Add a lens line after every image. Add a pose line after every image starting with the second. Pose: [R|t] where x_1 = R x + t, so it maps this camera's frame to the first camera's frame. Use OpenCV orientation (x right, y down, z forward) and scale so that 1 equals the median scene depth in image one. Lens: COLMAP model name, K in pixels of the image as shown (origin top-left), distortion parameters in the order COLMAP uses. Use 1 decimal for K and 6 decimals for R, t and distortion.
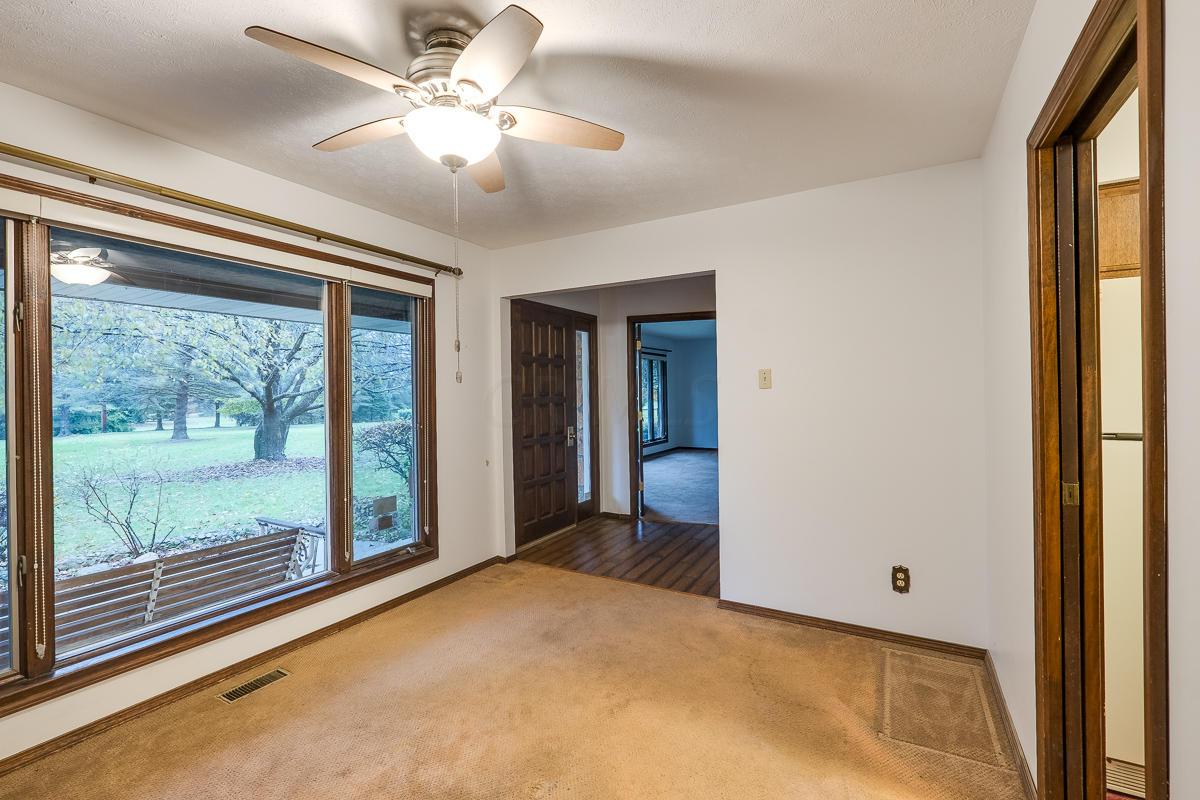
lens RADIAL K [[533.3, 0, 602.1], [0, 533.3, 396.5], [0, 0, 1]] dist [-0.001484, -0.000510]
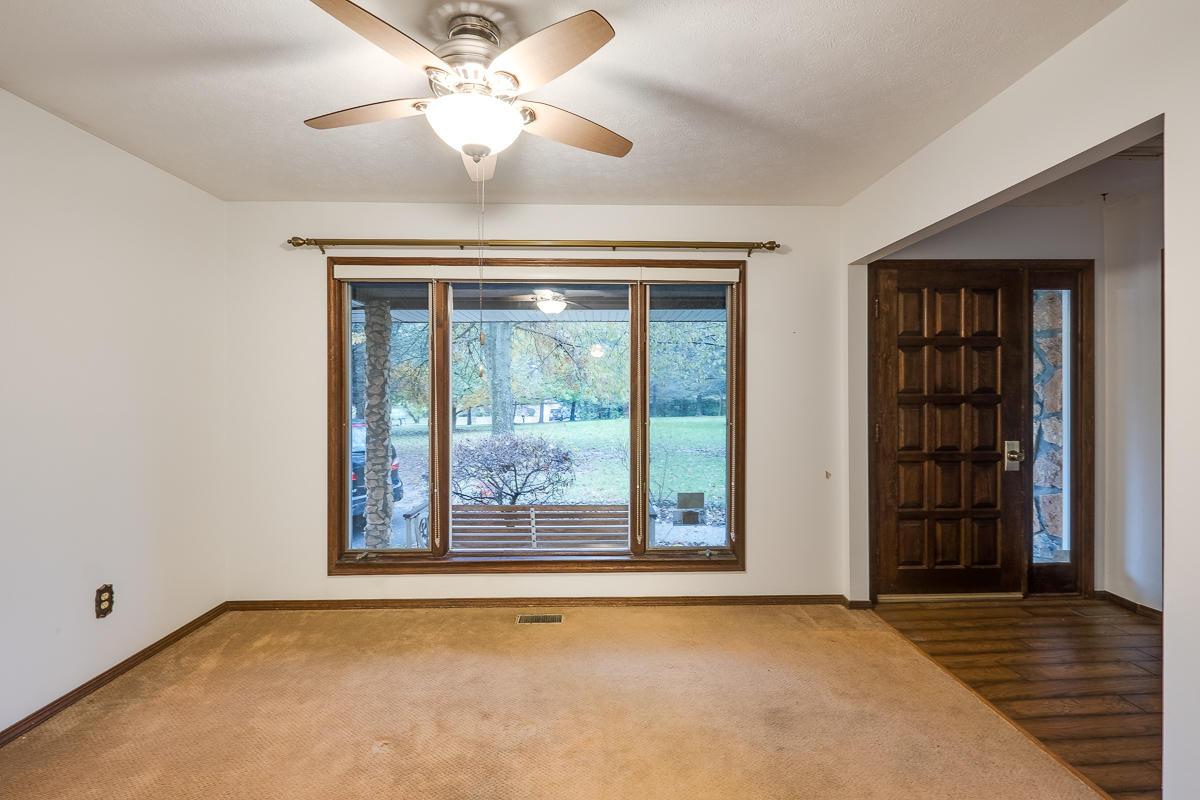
lens RADIAL K [[523.3, 0, 597.3], [0, 523.3, 395.5], [0, 0, 1]] dist [-0.001848, -0.000855]
pose [[0.499903, 0.017823, -0.865898, 0.316027], [-0.010191, 0.999840, 0.014696, -0.003259], [0.866022, 0.001477, 0.500004, 0.333060]]
